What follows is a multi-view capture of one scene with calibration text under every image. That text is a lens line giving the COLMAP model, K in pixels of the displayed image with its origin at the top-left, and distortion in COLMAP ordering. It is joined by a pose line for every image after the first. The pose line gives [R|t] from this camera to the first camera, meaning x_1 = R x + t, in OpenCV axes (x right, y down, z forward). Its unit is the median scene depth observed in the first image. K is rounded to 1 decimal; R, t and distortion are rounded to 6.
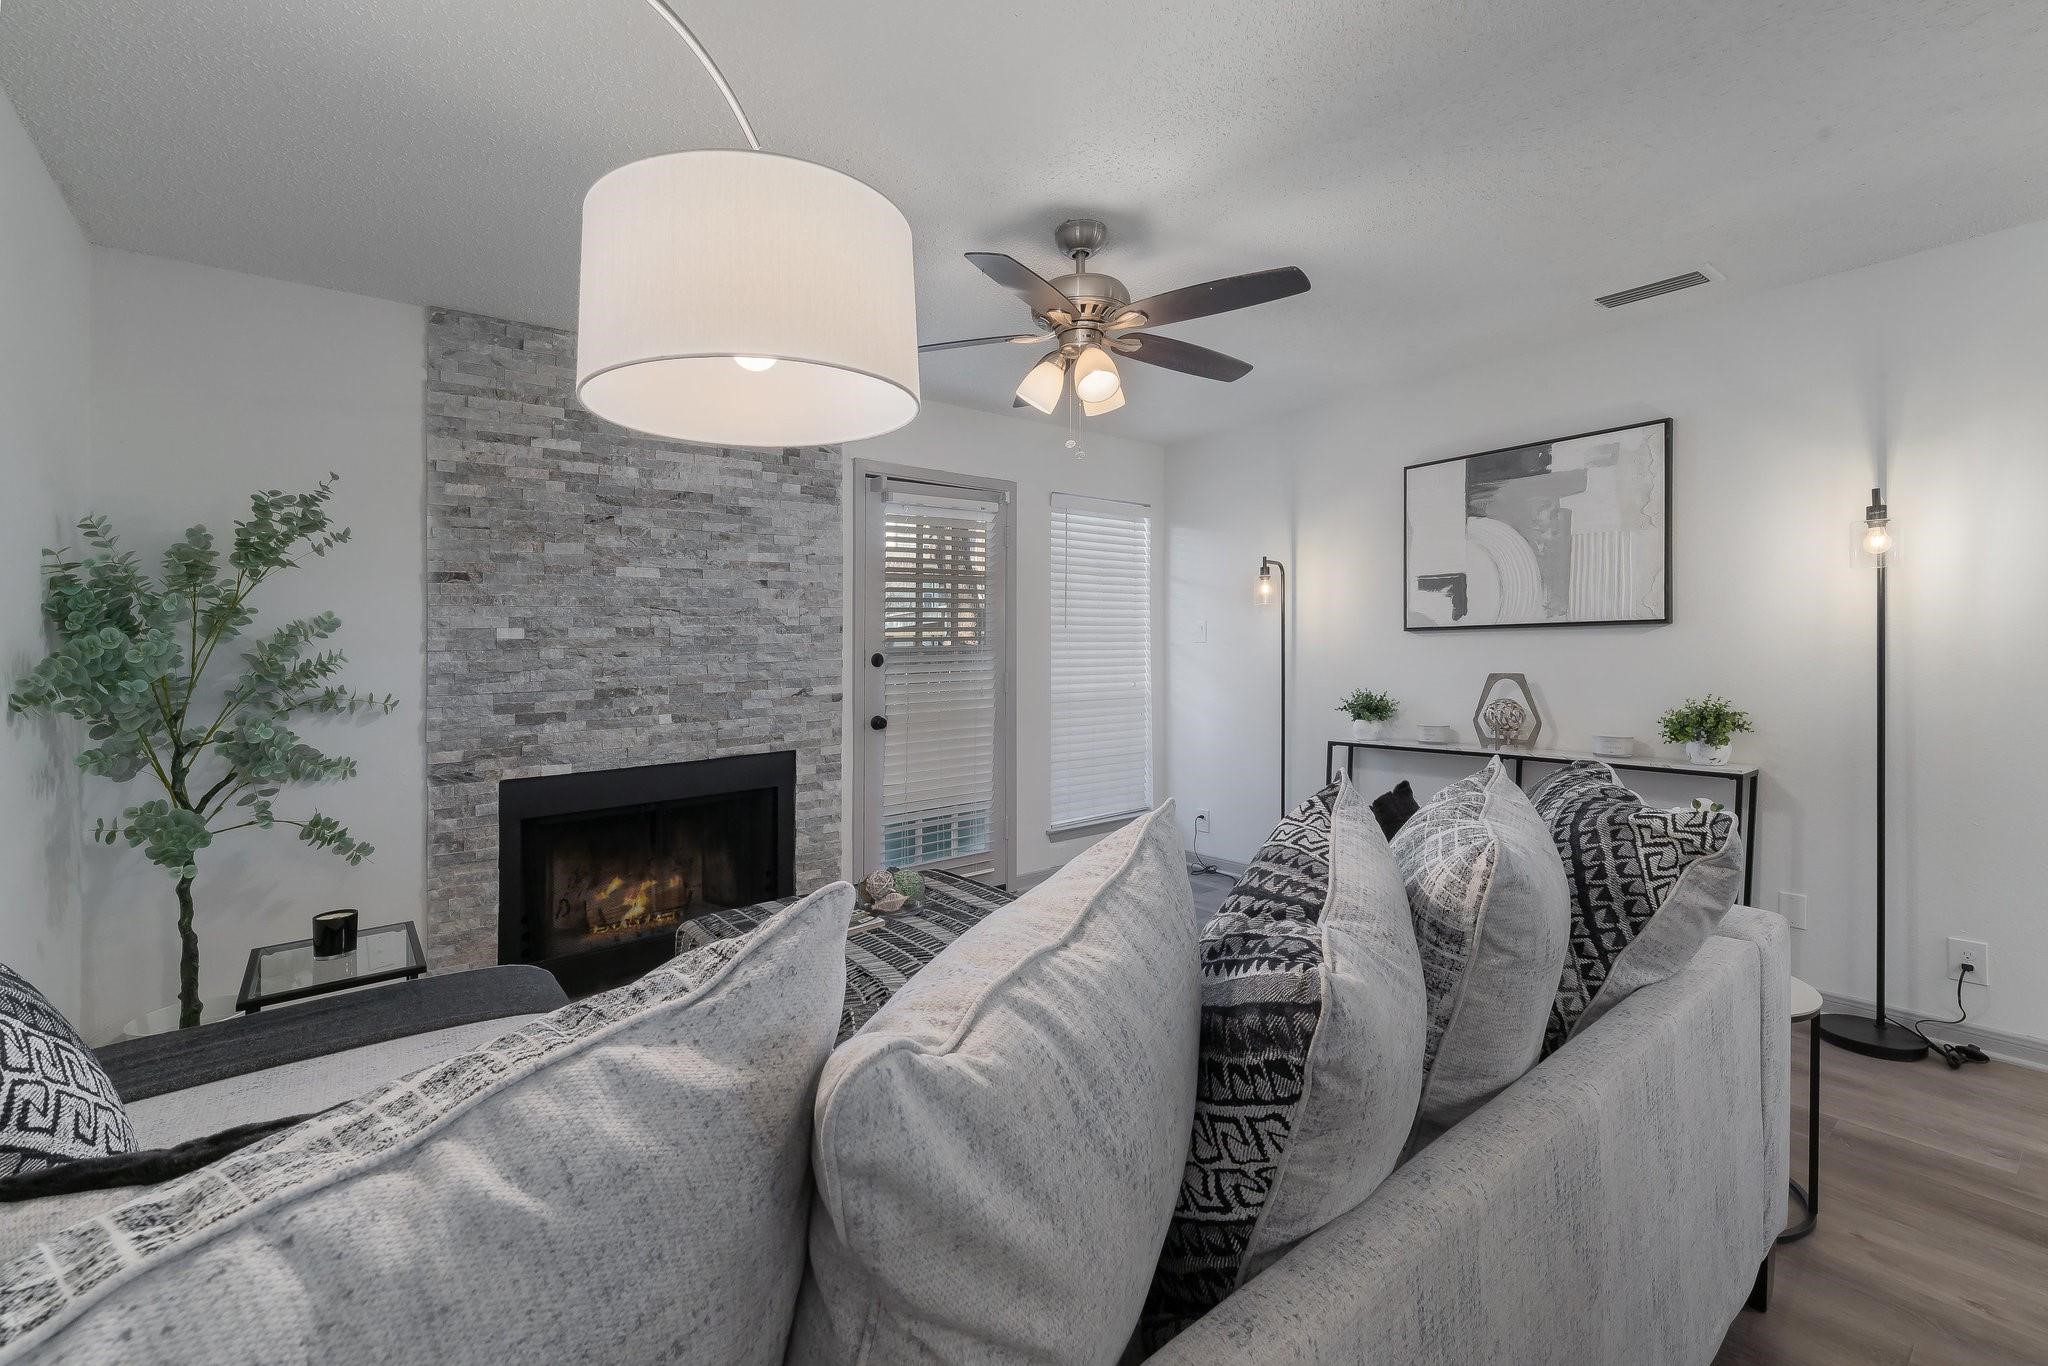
lens RADIAL K [[899.2, 0, 1024.3], [0, 899.2, 609.8], [0, 0, 1]] dist [0.003951, -0.000573]
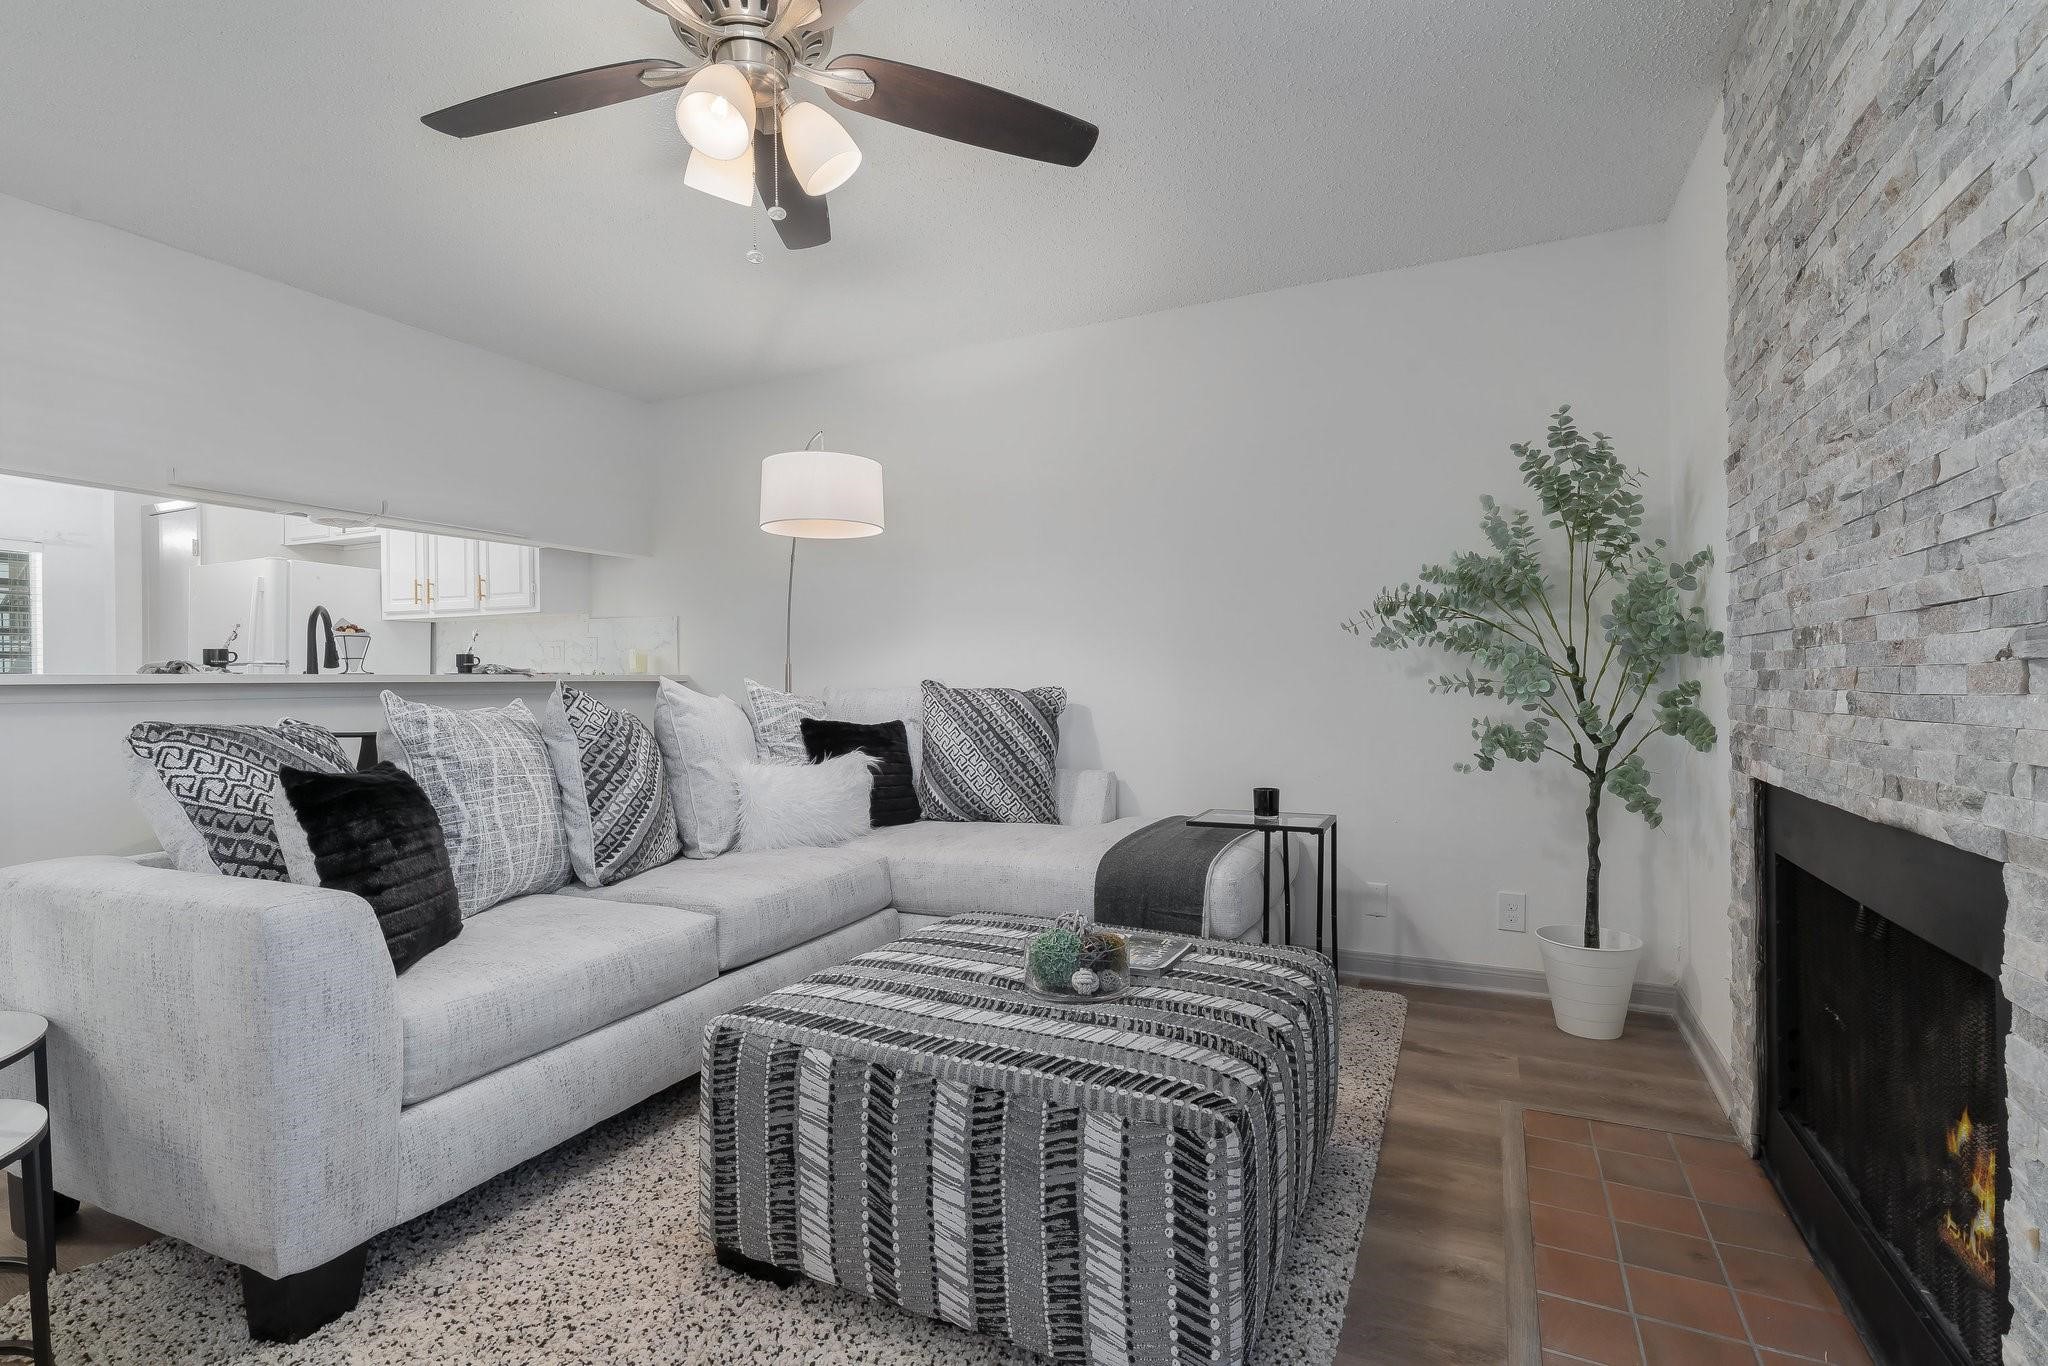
lens RADIAL K [[983.4, 0, 1018.7], [0, 983.4, 668.1], [0, 0, 1]] dist [0.008599, -0.001744]
pose [[-0.890701, 0.027480, -0.453758, 0.145770], [0.048752, 0.998189, -0.035246, 0.103729], [0.451967, -0.053515, -0.890428, 1.233600]]
